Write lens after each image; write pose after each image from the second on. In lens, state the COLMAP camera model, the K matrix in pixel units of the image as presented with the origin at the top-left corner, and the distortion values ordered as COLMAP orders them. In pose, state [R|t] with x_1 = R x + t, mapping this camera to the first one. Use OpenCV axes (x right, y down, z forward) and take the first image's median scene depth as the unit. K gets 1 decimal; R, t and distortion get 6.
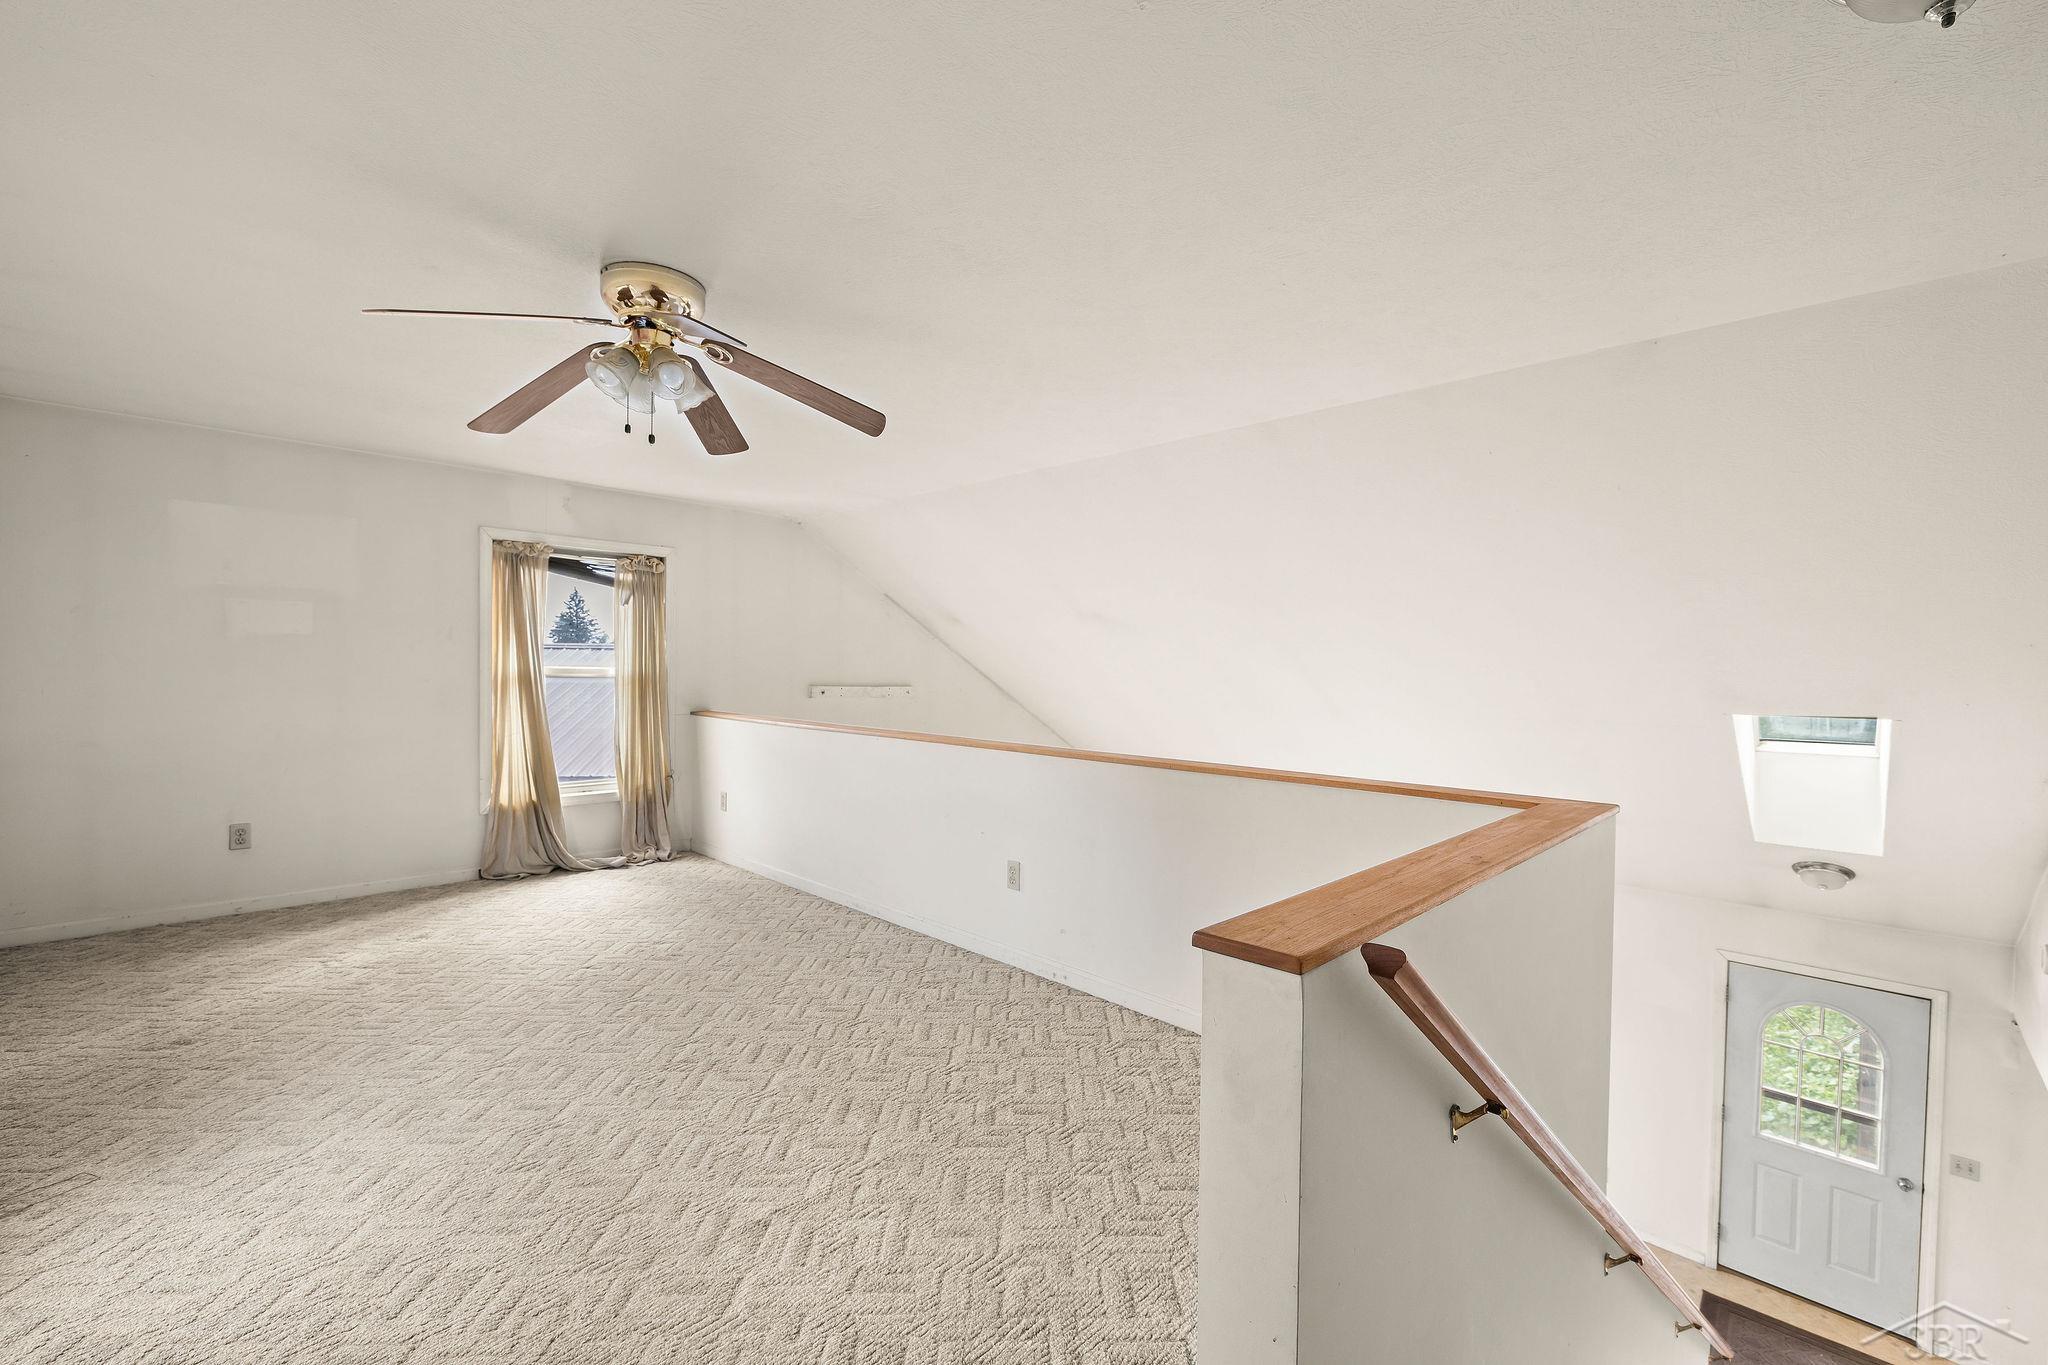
lens RADIAL K [[876.8, 0, 1013.8], [0, 876.8, 688.4], [0, 0, 1]] dist [-0.001201, -0.000144]
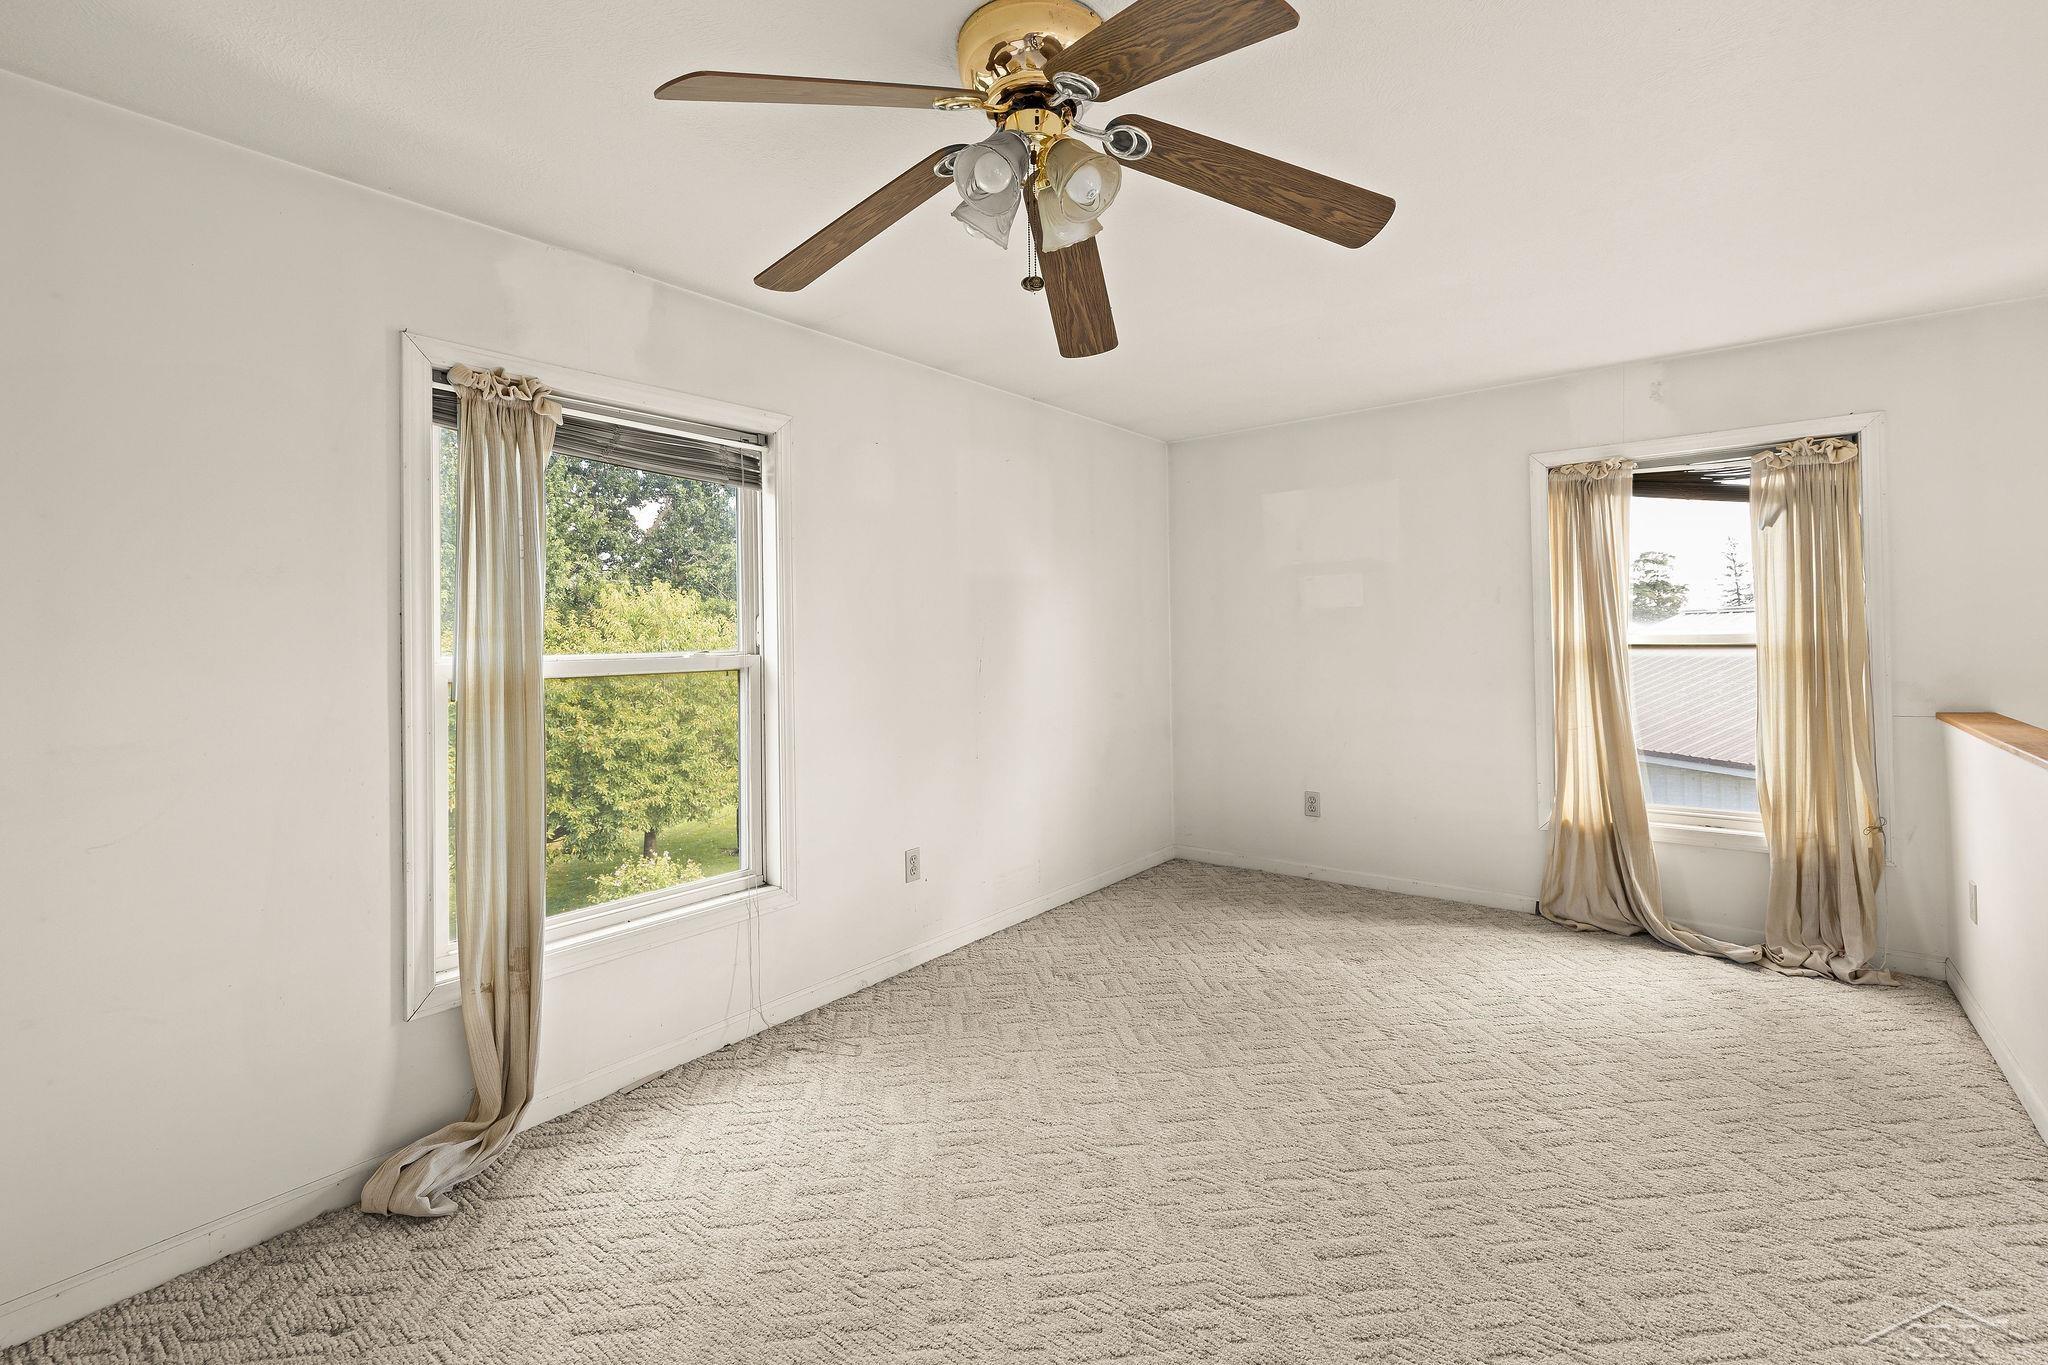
lens RADIAL K [[876.8, 0, 969.0], [0, 876.8, 613.9], [0, 0, 1]] dist [-0.001201, -0.000144]
pose [[0.113390, -0.046980, -0.992439, 0.097427], [-0.005058, 0.998841, -0.047861, -0.004130], [0.993538, 0.010447, 0.113021, 0.406471]]
